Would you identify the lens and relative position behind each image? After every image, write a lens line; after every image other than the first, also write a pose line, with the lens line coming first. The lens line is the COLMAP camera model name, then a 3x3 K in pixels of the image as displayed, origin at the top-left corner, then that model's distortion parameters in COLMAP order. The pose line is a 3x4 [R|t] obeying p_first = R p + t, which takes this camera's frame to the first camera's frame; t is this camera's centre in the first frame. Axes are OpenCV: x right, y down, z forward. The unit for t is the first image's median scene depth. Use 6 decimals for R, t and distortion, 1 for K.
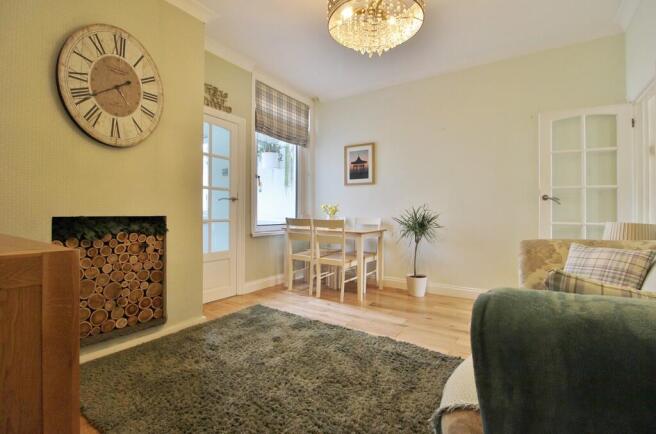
lens RADIAL K [[300.4, 0, 324.5], [0, 300.4, 214.8], [0, 0, 1]] dist [-0.026855, -0.001451]
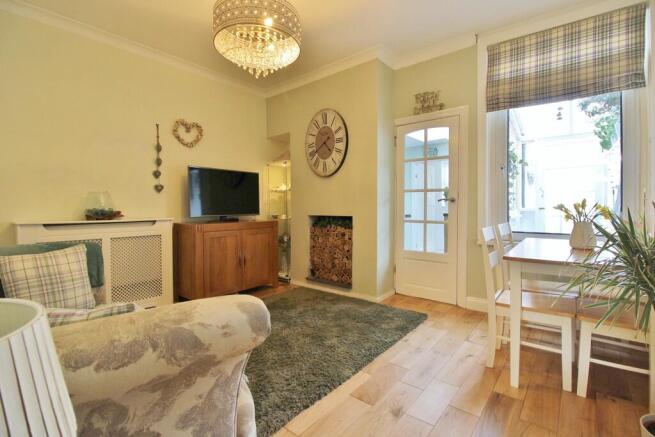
lens RADIAL K [[299.9, 0, 323.8], [0, 299.9, 215.0], [0, 0, 1]] dist [-0.026855, -0.001451]
pose [[-0.107505, 0.020611, -0.993991, 0.953187], [-0.004401, 0.999765, 0.021206, -0.032498], [0.994195, 0.006654, -0.107389, 1.032210]]
